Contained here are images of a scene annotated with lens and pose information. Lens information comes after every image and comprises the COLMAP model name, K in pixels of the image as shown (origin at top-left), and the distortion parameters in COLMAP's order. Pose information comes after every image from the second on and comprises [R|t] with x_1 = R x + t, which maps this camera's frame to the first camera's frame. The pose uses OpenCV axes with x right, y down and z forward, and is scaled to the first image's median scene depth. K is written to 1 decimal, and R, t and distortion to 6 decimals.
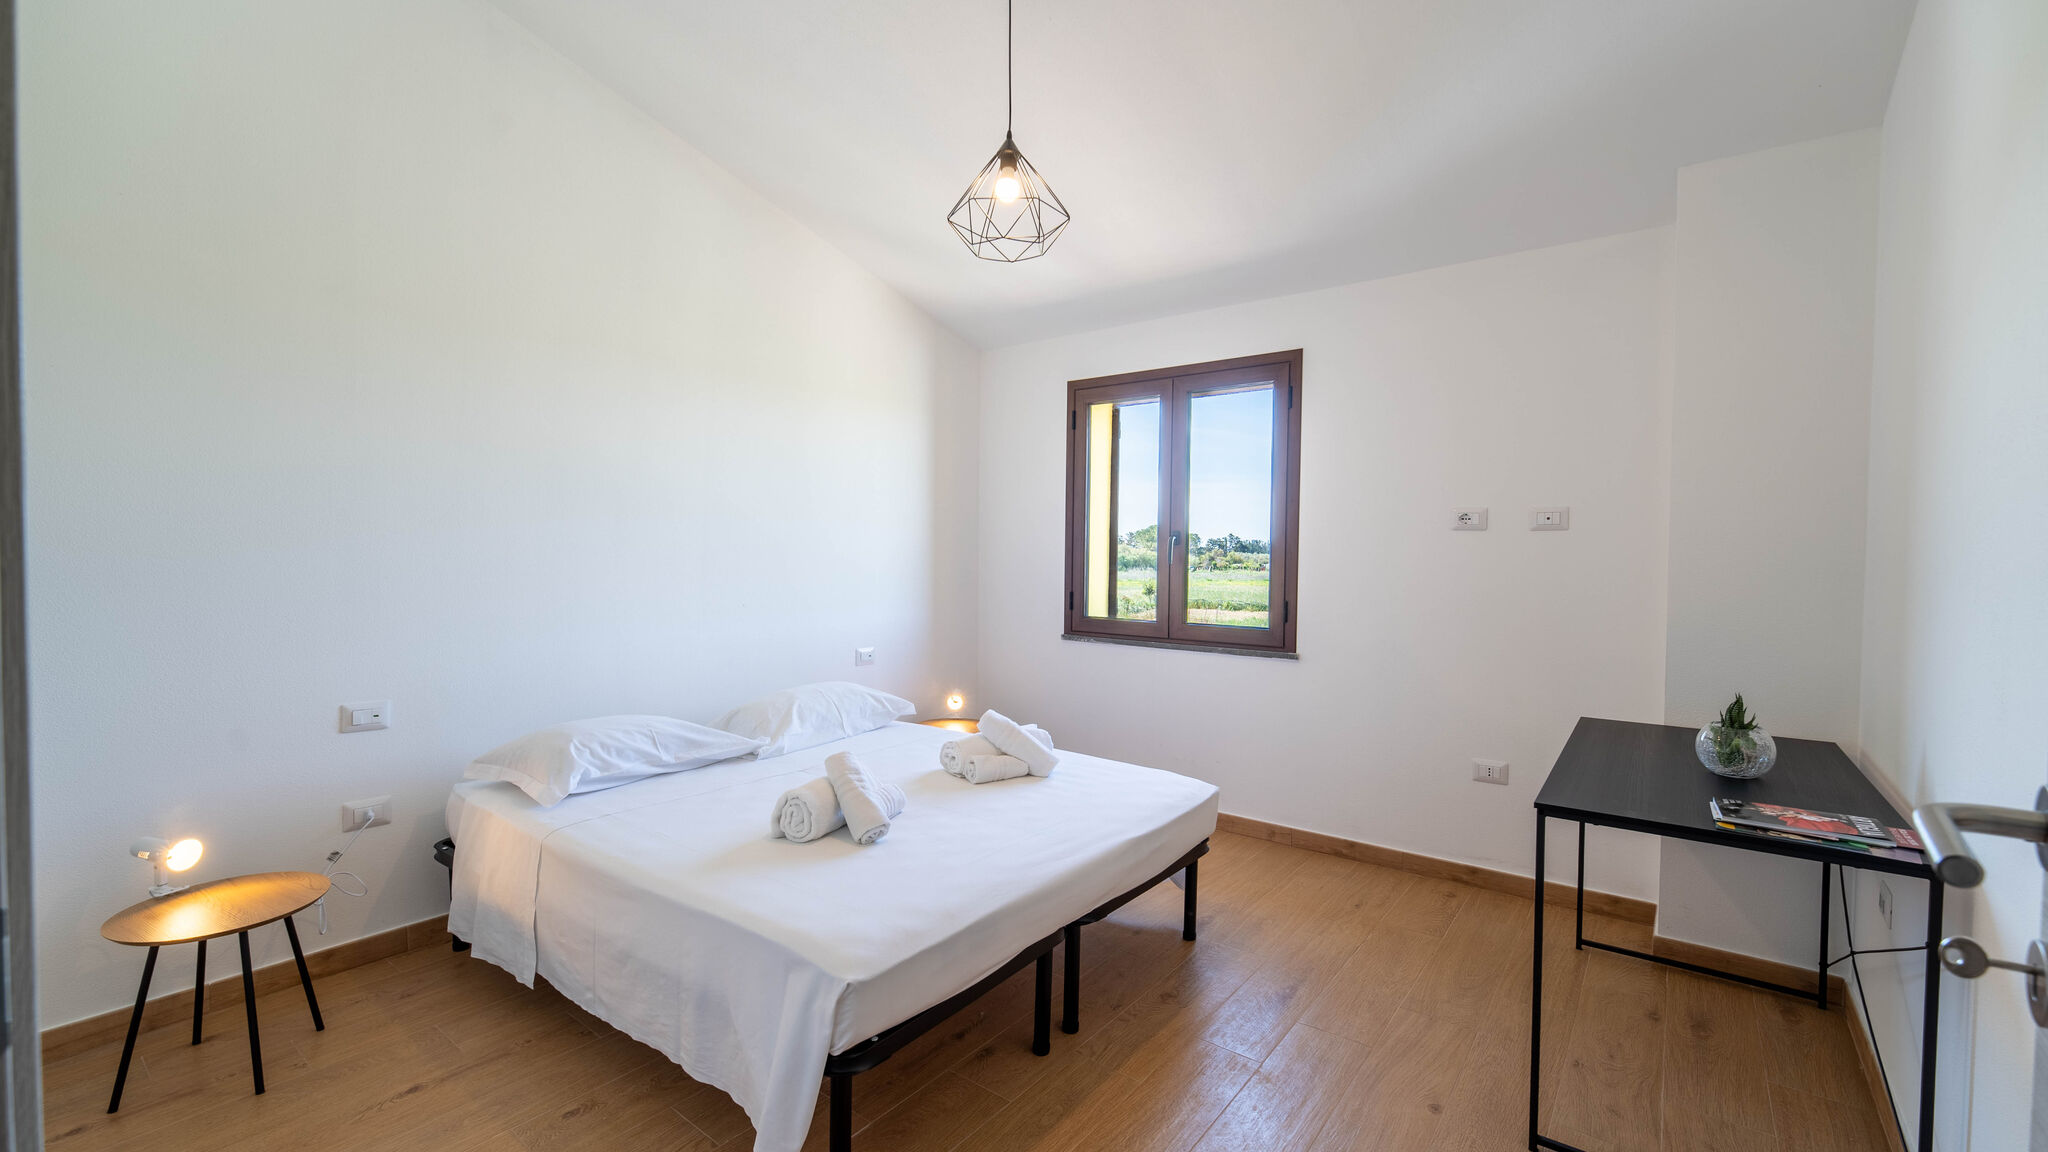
lens RADIAL K [[852.5, 0, 1024.3], [0, 852.5, 561.4], [0, 0, 1]] dist [-0.000500, -0.000200]
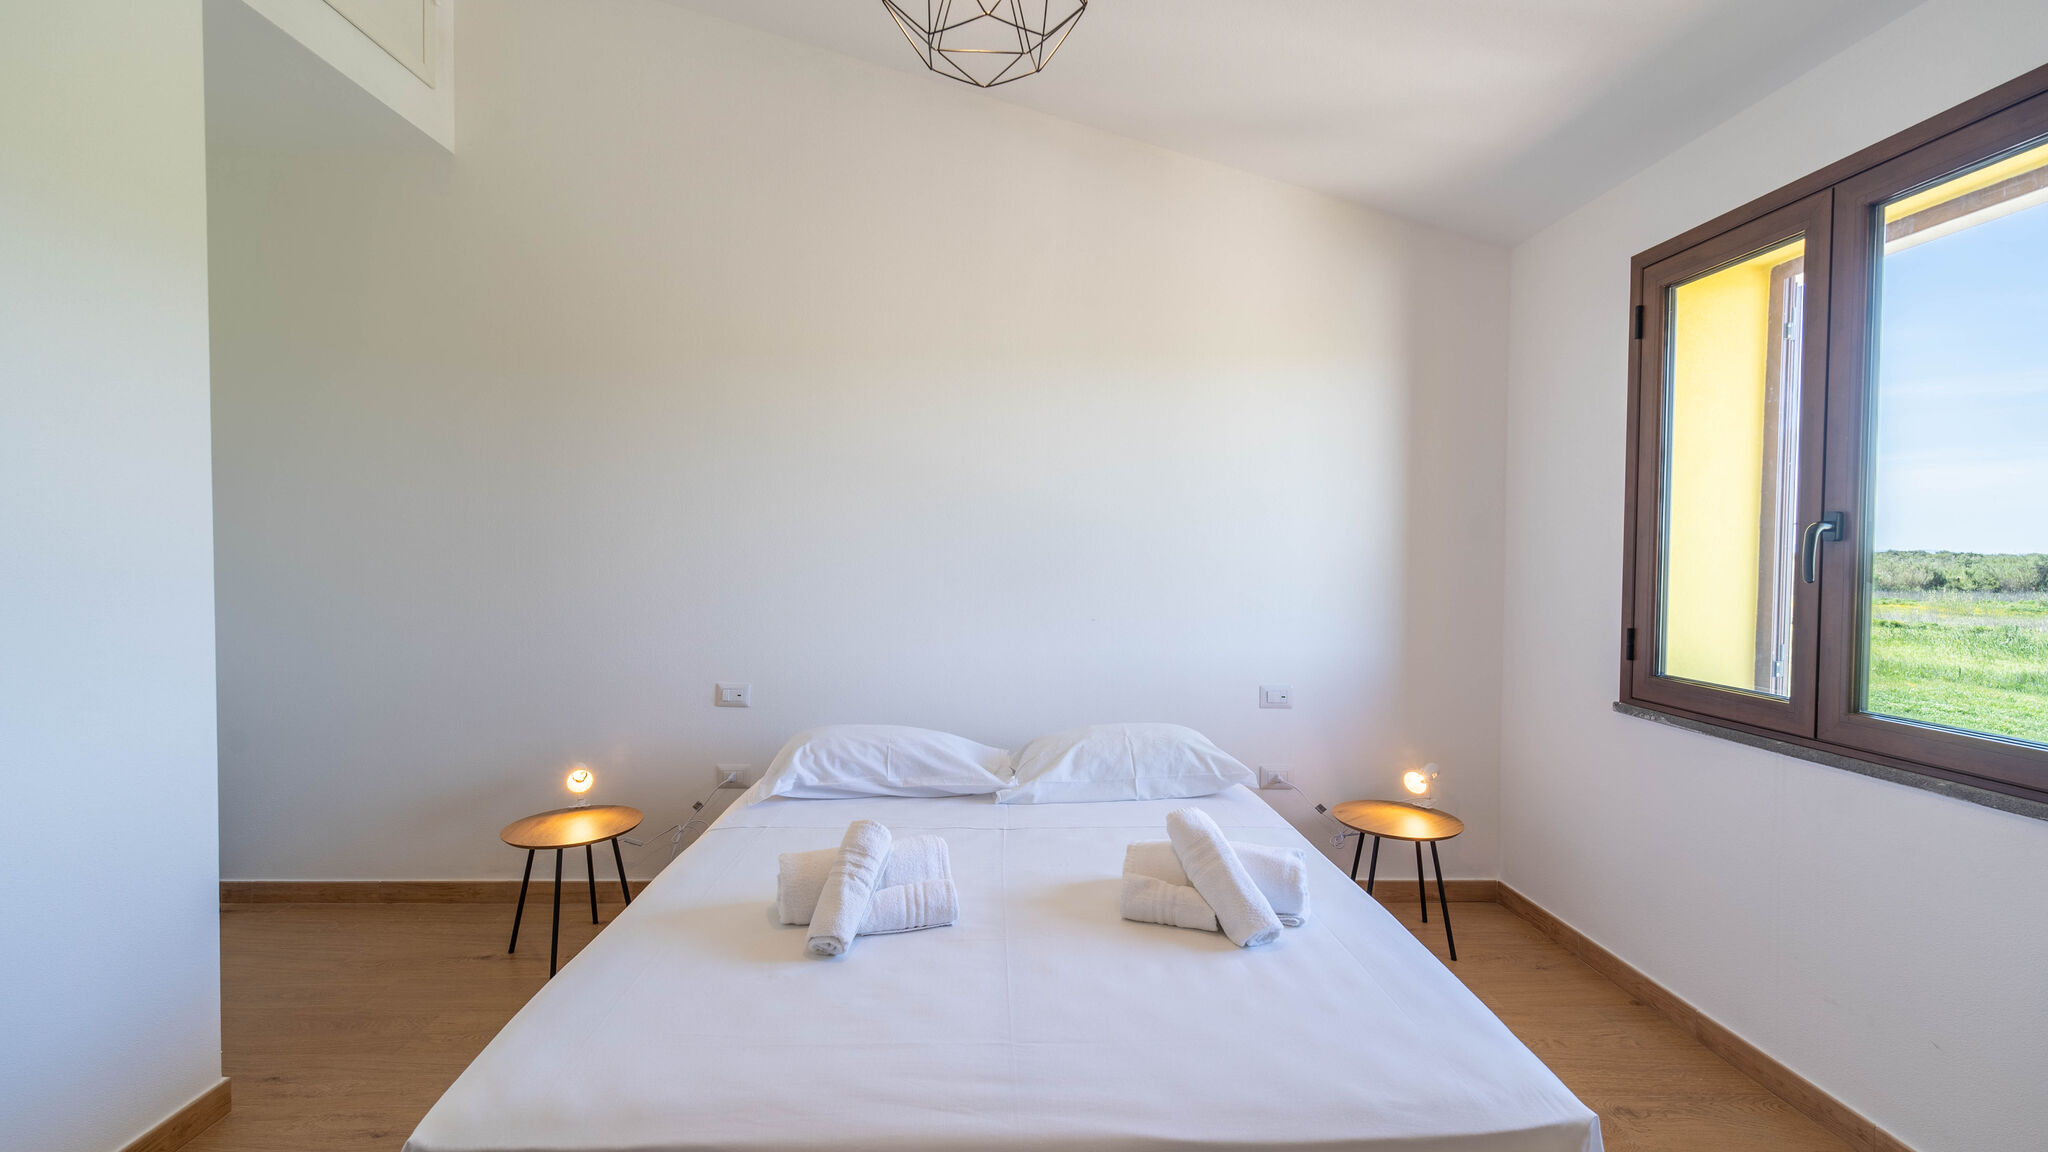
lens RADIAL K [[838.7, 0, 1024.0], [0, 838.7, 576.0], [0, 0, 1]] dist [0.005462, -0.000038]
pose [[0.629886, 0.012305, -0.776590, 0.313375], [-0.010829, 0.999916, 0.007060, 0.001572], [0.776612, 0.003963, 0.629967, 0.450058]]
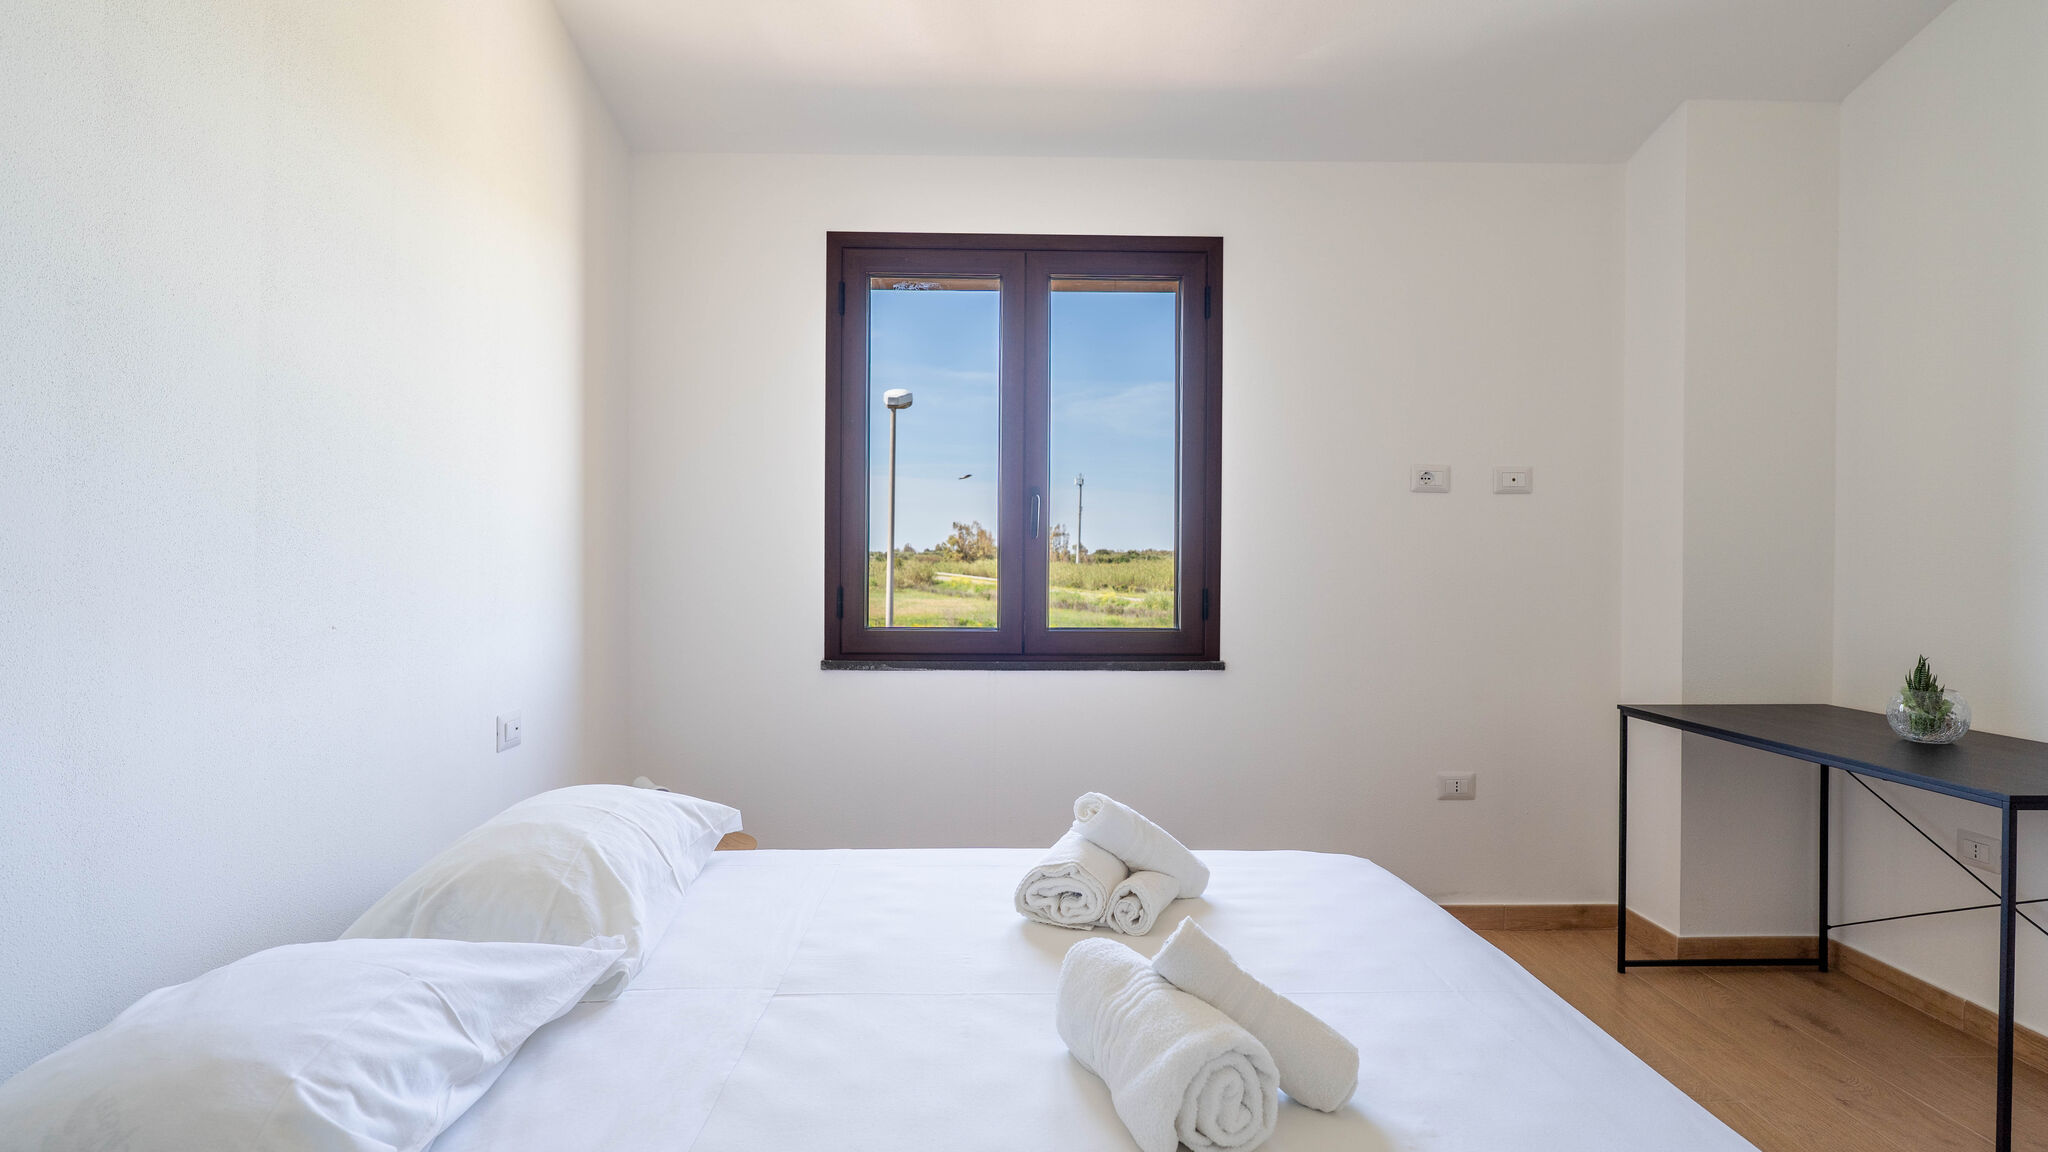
lens RADIAL K [[1122.7, 0, 1024.0], [0, 1122.7, 576.0], [0, 0, 1]] dist [0.004032, 0.001145]
pose [[0.778428, -0.017768, 0.627482, -0.450673], [0.011089, 0.999833, 0.014555, 0.022940], [-0.627636, -0.004371, 0.778495, 0.413579]]
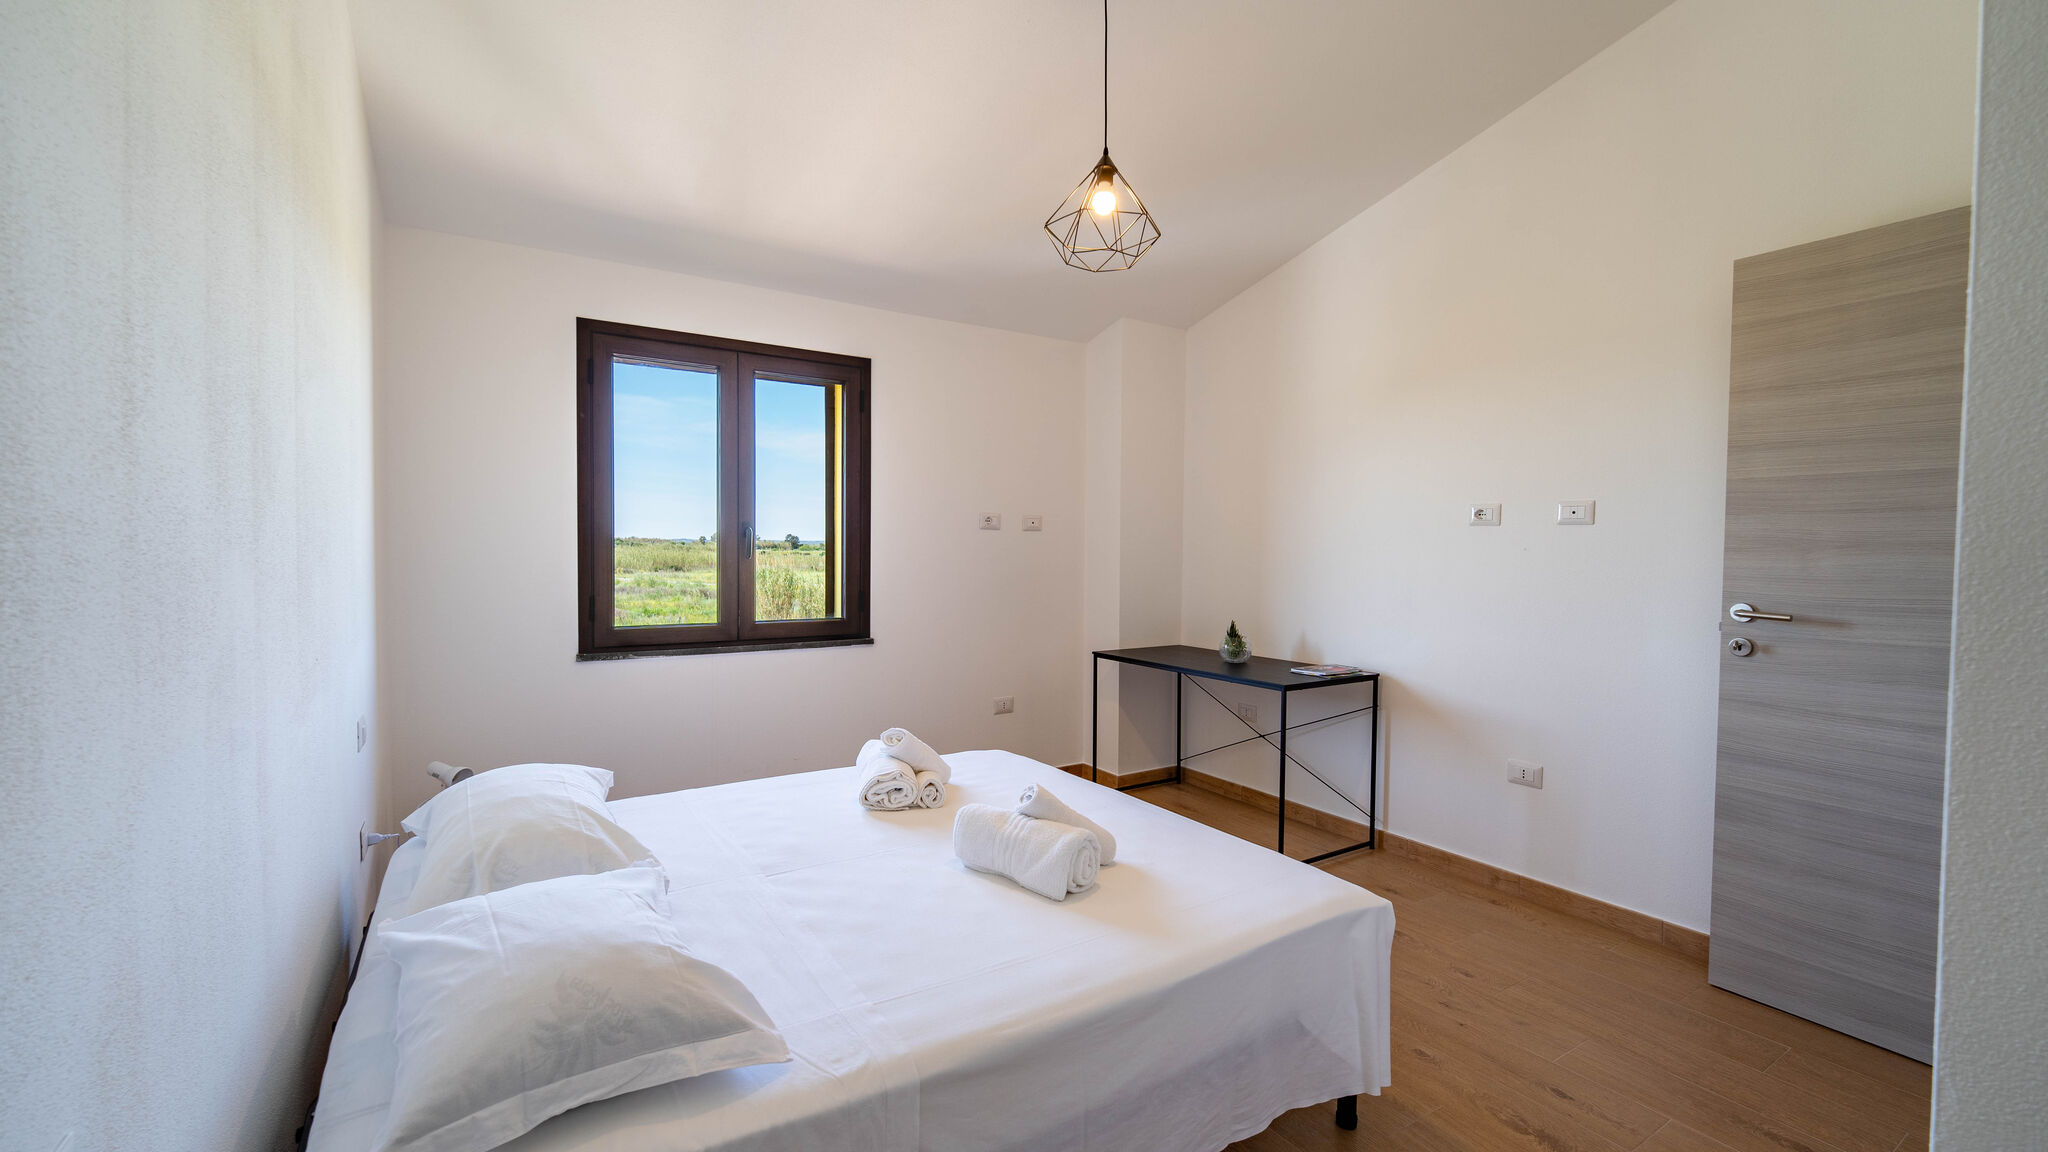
lens RADIAL K [[847.8, 0, 1024.0], [0, 847.8, 576.0], [0, 0, 1]] dist [0.030454, -0.000042]
pose [[0.339461, -0.039143, 0.939805, -0.715064], [0.004369, 0.999189, 0.040038, -0.016899], [-0.940610, -0.009485, 0.339356, 0.500665]]
